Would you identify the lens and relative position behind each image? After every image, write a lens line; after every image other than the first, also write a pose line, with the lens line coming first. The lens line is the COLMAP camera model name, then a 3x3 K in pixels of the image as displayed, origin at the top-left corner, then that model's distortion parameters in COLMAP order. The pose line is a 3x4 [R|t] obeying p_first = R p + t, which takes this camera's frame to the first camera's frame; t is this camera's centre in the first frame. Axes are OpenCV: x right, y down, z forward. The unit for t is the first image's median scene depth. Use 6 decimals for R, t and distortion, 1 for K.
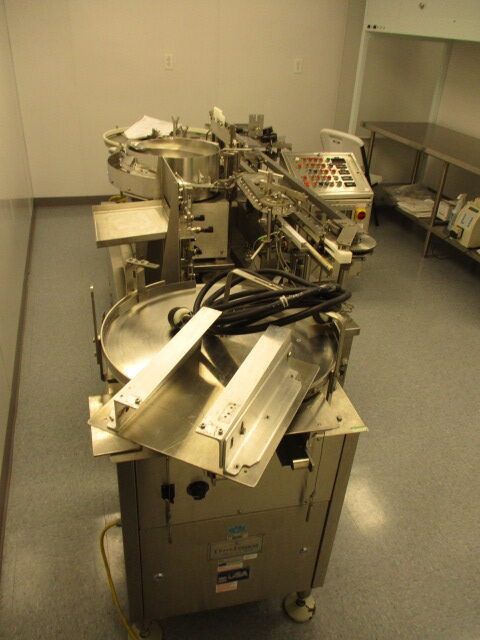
lens RADIAL K [[510.4, 0, 240.0], [0, 510.4, 320.0], [0, 0, 1]] dist [-0.047278, 0.004063]
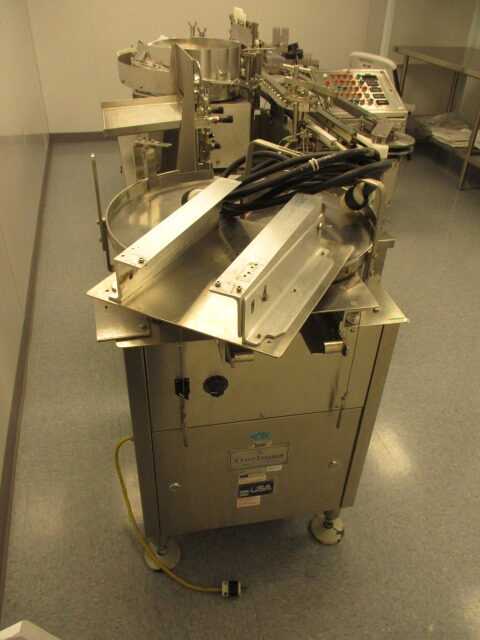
lens RADIAL K [[510.4, 0, 240.0], [0, 510.4, 320.0], [0, 0, 1]] dist [-0.047278, 0.004063]
pose [[0.998877, -0.001477, -0.047359, 0.001687], [0.005300, 0.996724, 0.080699, 0.108382], [0.047085, -0.080859, 0.995613, 0.087926]]
